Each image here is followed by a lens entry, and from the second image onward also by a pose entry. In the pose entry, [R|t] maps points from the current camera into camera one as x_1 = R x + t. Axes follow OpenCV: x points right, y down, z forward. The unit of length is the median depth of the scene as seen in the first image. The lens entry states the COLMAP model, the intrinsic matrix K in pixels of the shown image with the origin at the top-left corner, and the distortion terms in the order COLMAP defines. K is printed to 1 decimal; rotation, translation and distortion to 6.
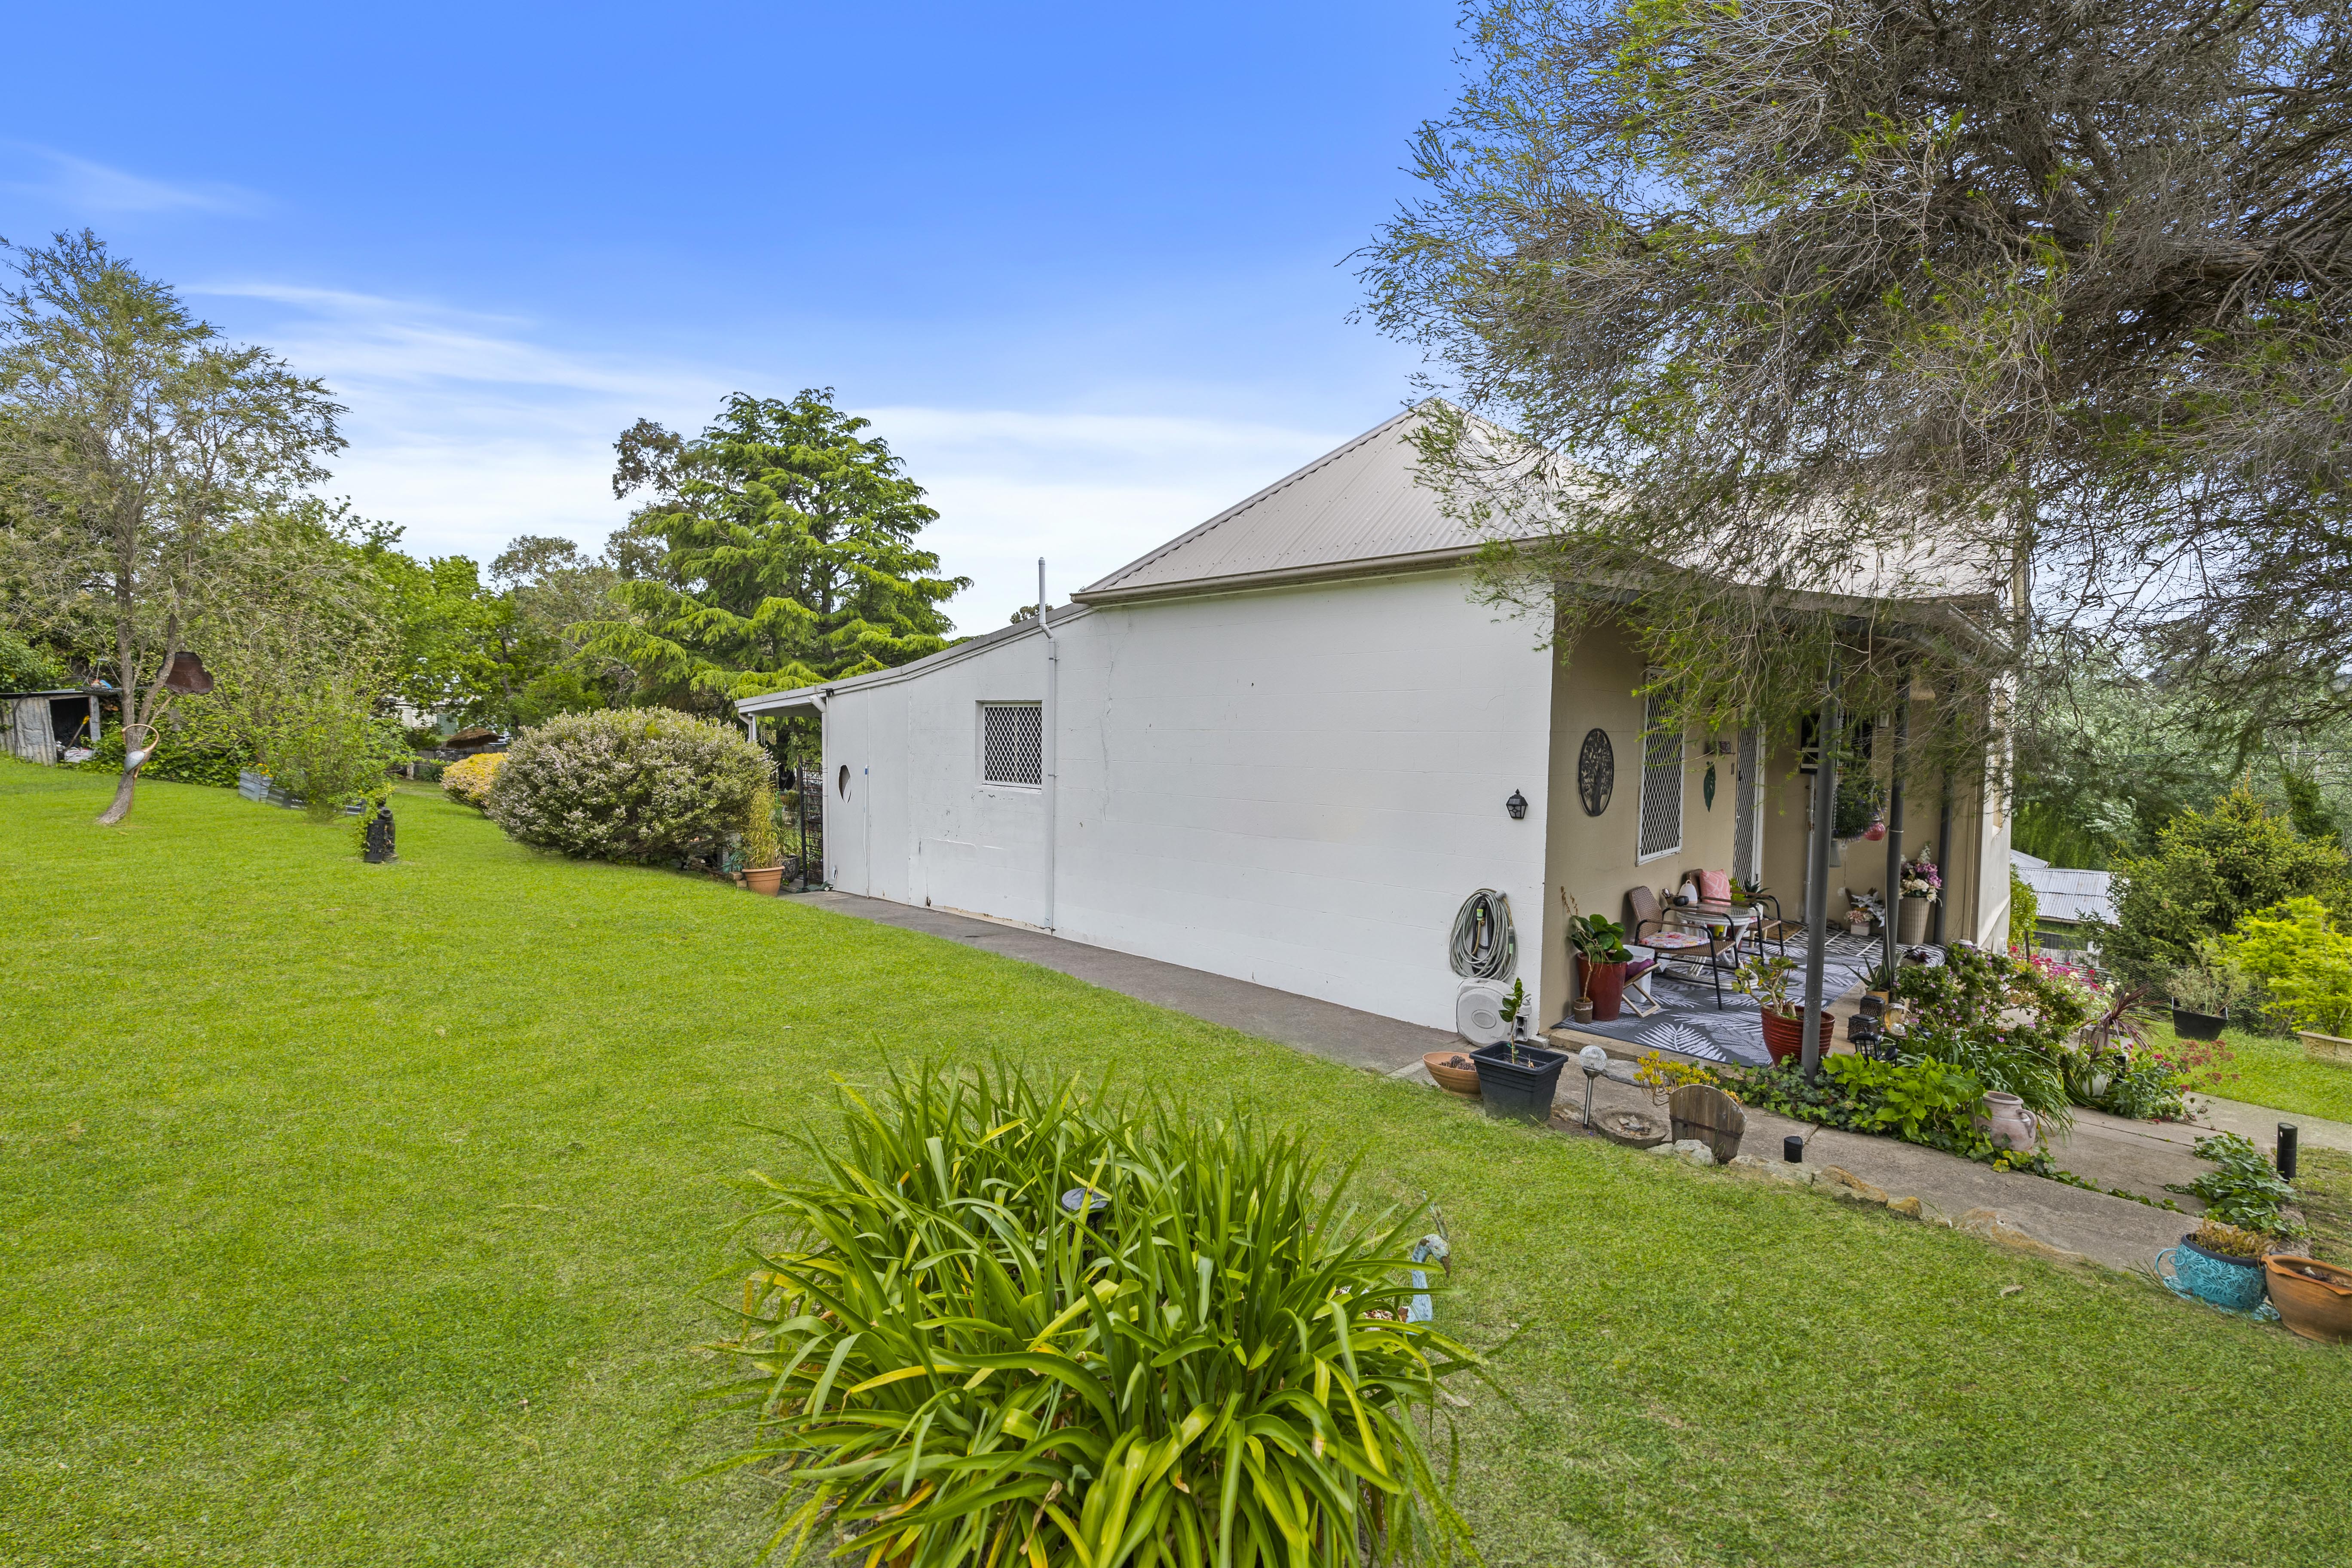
lens RADIAL K [[1023.9, 0, 1183.4], [0, 1023.9, 774.5], [0, 0, 1]] dist [0.012895, 0.000100]
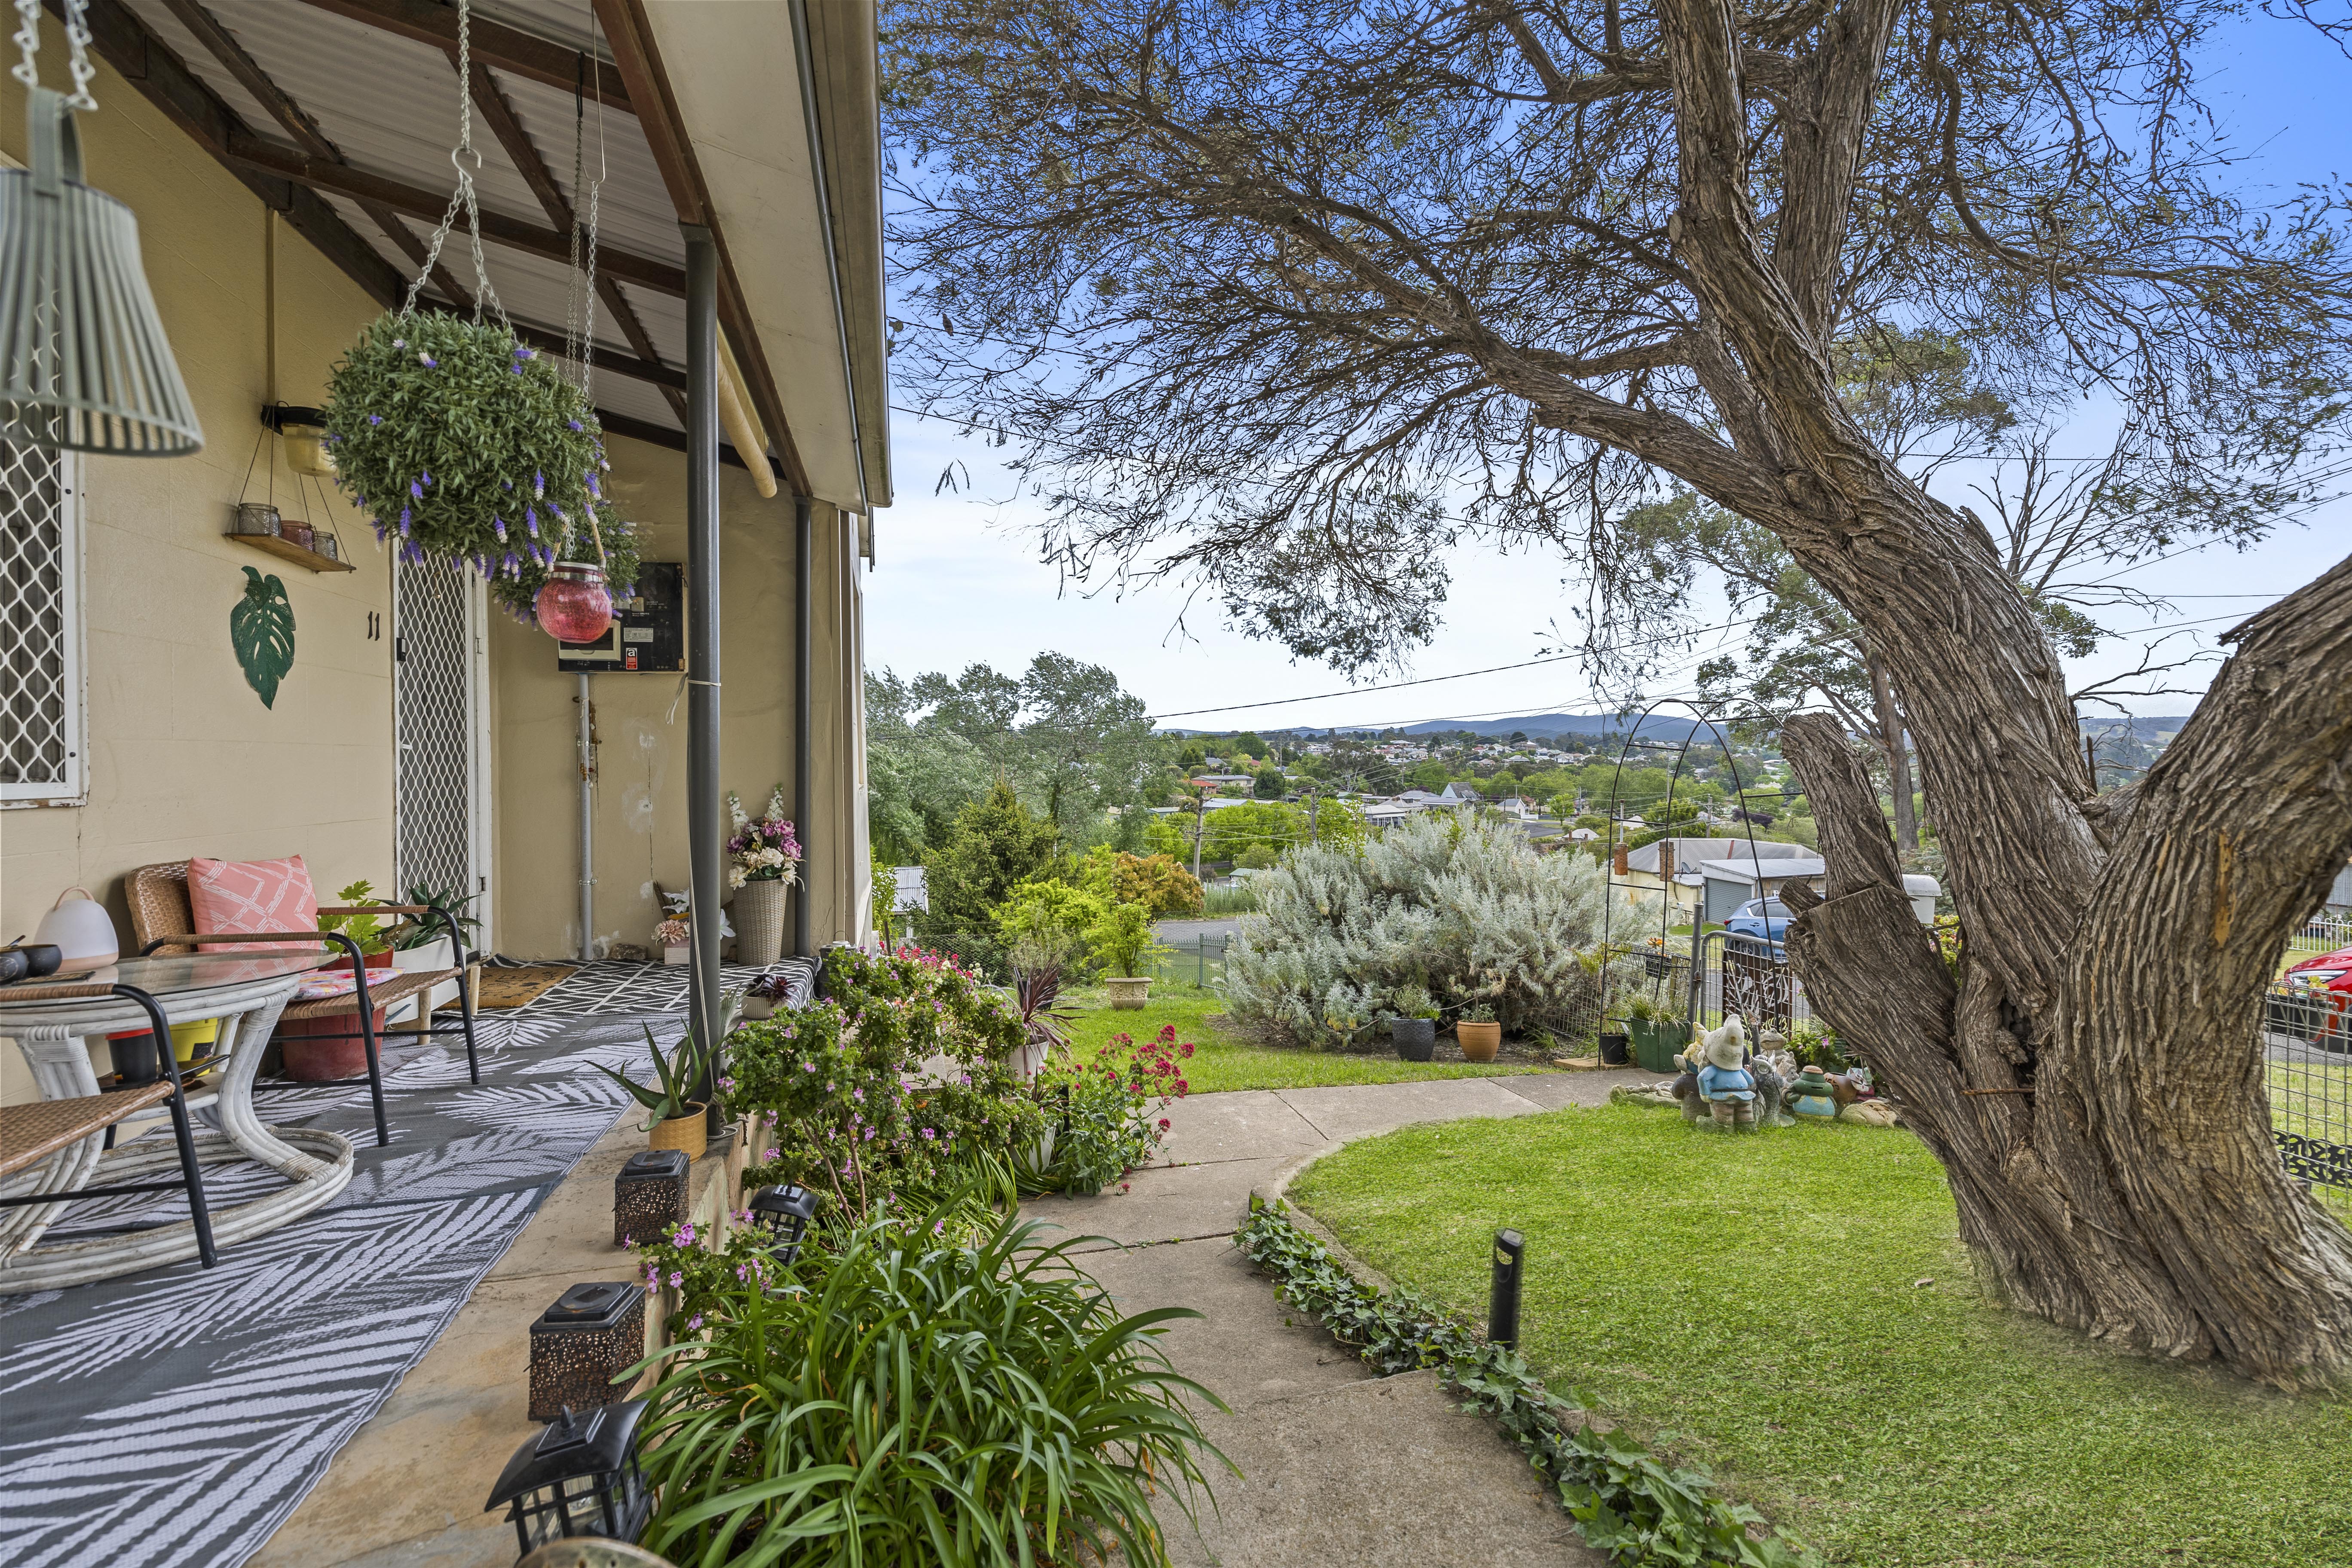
lens RADIAL K [[1023.9, 0, 1183.4], [0, 1023.9, 774.5], [0, 0, 1]] dist [0.012895, 0.000100]
pose [[0.534912, -0.020927, 0.844649, 0.355414], [0.055896, 0.998380, -0.010662, 0.079795], [-0.843057, 0.052916, 0.535215, 0.497000]]
